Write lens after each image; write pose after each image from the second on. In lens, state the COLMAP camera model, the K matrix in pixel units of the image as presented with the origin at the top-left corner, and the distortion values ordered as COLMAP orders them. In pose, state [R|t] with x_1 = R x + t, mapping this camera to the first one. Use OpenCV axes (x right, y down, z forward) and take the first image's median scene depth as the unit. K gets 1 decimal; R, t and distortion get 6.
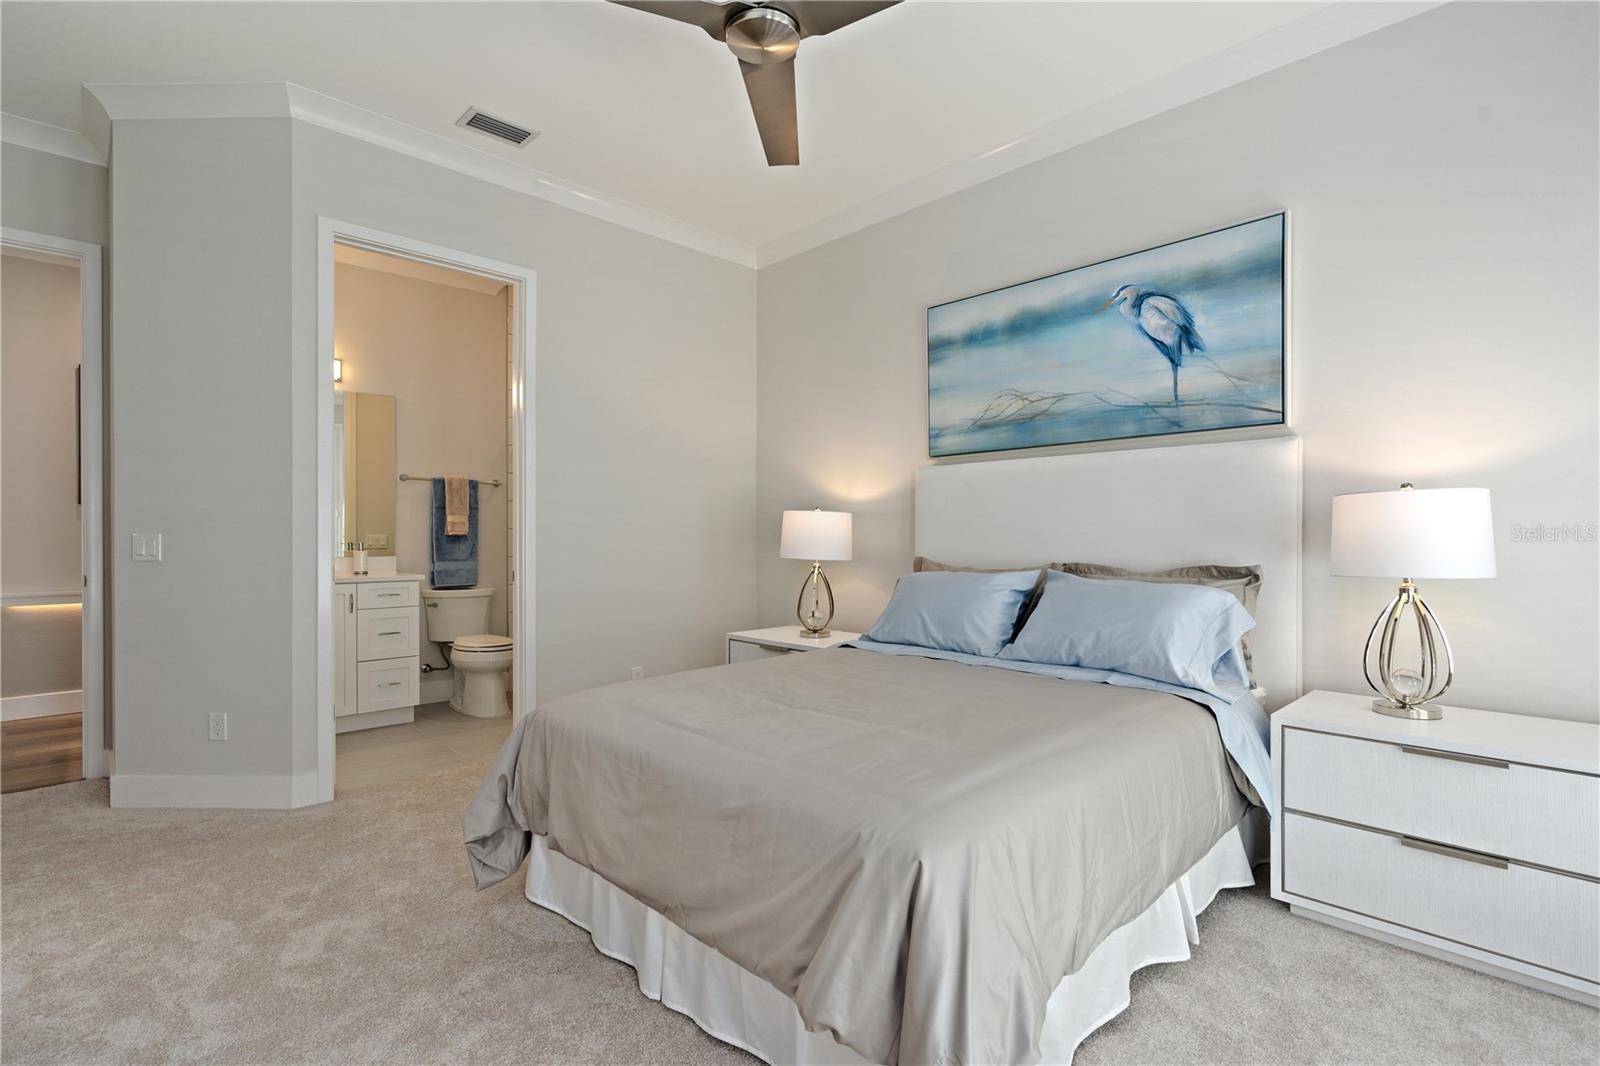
lens RADIAL K [[755.0, 0, 761.6], [0, 755.0, 540.8], [0, 0, 1]] dist [-0.000435, 0.000109]
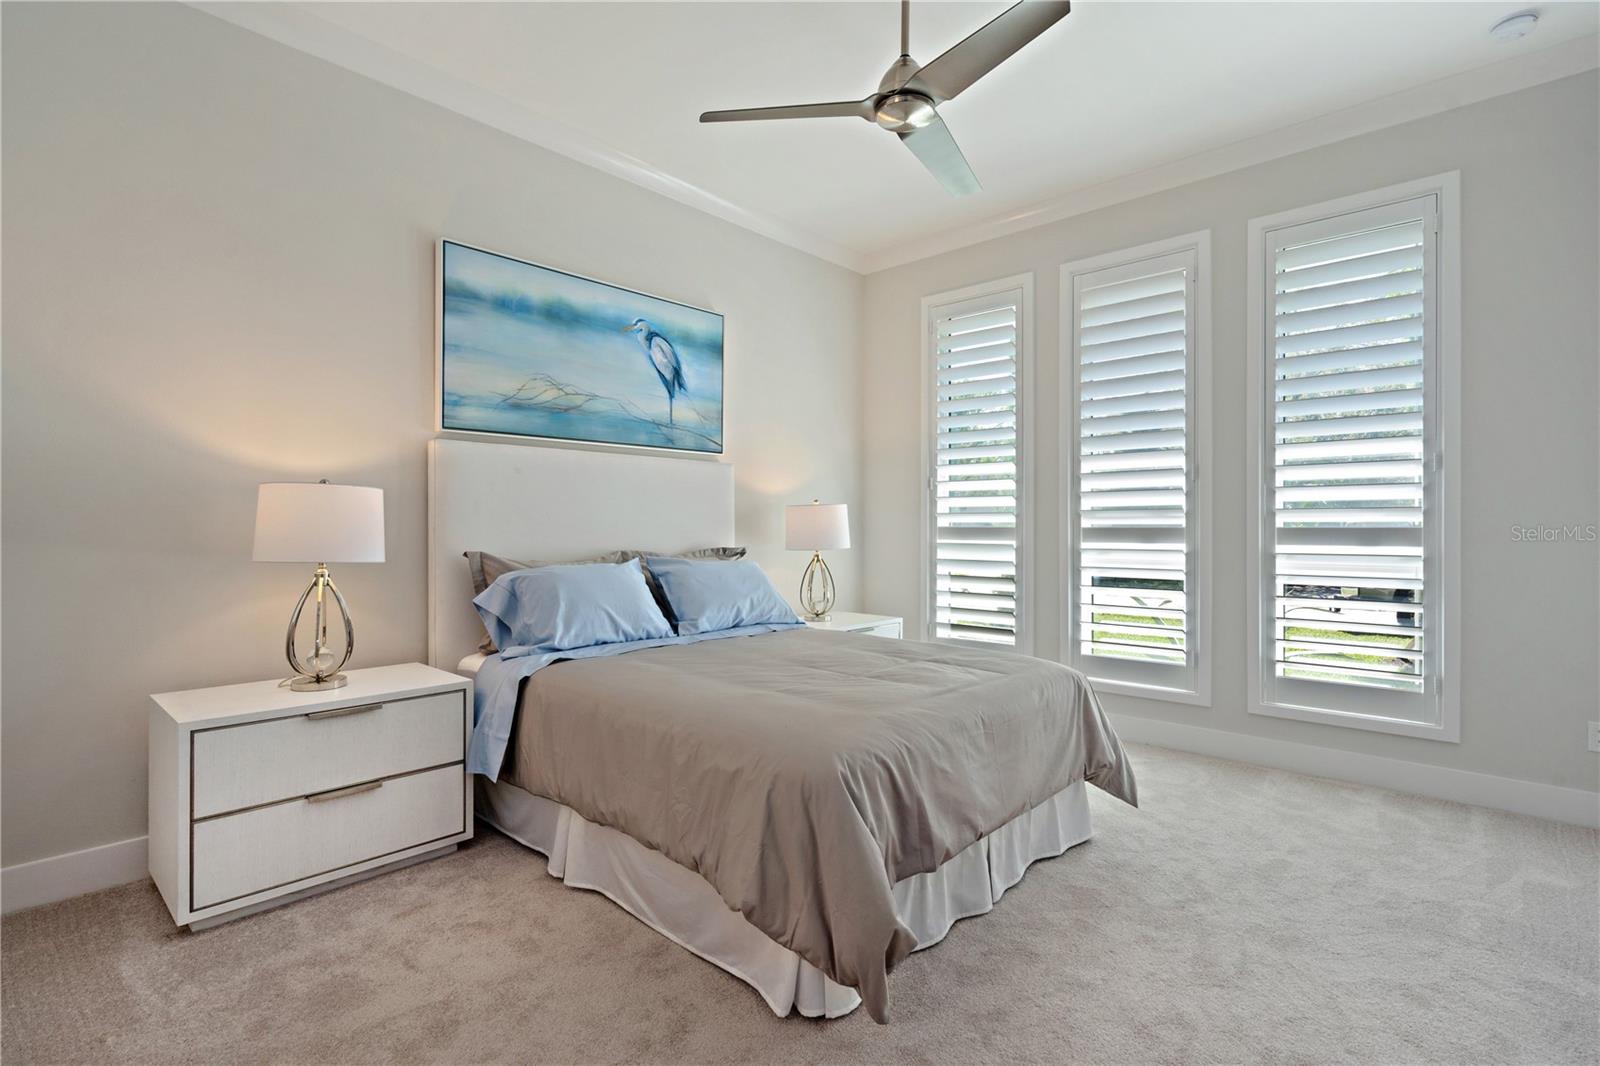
lens RADIAL K [[811.6, 0, 738.0], [0, 811.6, 527.3], [0, 0, 1]] dist [0.001581, 0.000442]
pose [[-0.070473, 0.001200, 0.997513, -0.794322], [0.005012, 0.999987, -0.000849, -0.003593], [-0.997501, 0.004940, -0.070478, 0.907453]]
